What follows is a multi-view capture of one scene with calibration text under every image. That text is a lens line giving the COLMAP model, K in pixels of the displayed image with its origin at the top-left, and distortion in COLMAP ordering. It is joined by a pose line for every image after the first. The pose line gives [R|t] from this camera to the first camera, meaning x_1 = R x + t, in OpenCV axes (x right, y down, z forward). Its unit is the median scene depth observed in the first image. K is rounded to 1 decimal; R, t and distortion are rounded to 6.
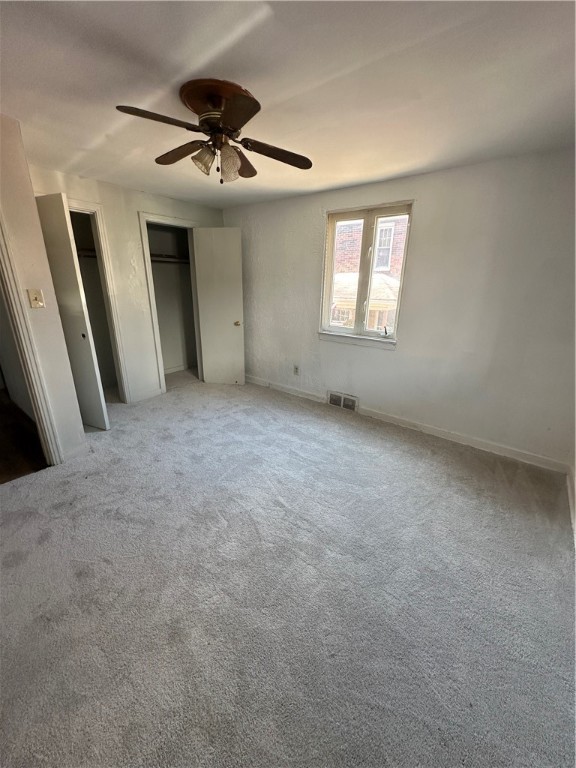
lens RADIAL K [[307.1, 0, 288.0], [0, 307.1, 384.0], [0, 0, 1]] dist [-0.001040, 0.000575]
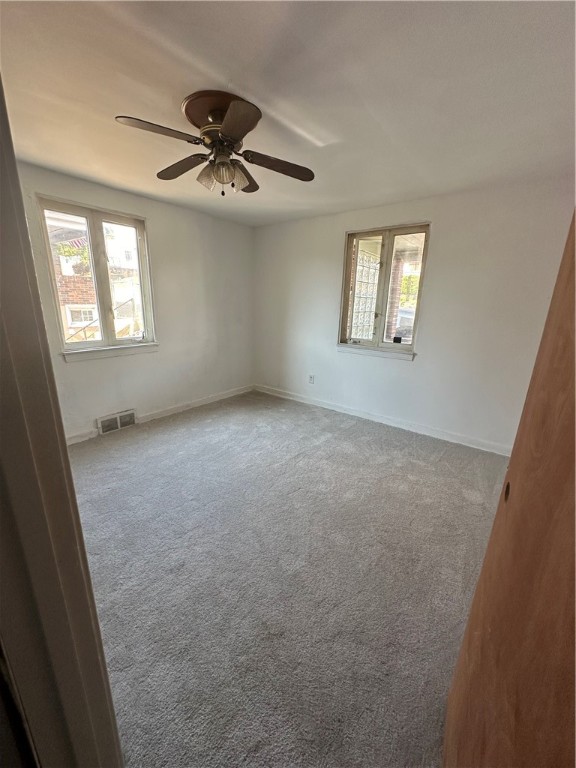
lens RADIAL K [[307.1, 0, 288.0], [0, 307.1, 384.0], [0, 0, 1]] dist [-0.001040, 0.000575]
pose [[-0.021422, -0.281082, 0.959445, -0.755360], [0.292846, 0.915809, 0.274837, -0.166506], [-0.955920, 0.286858, 0.062695, 0.516798]]
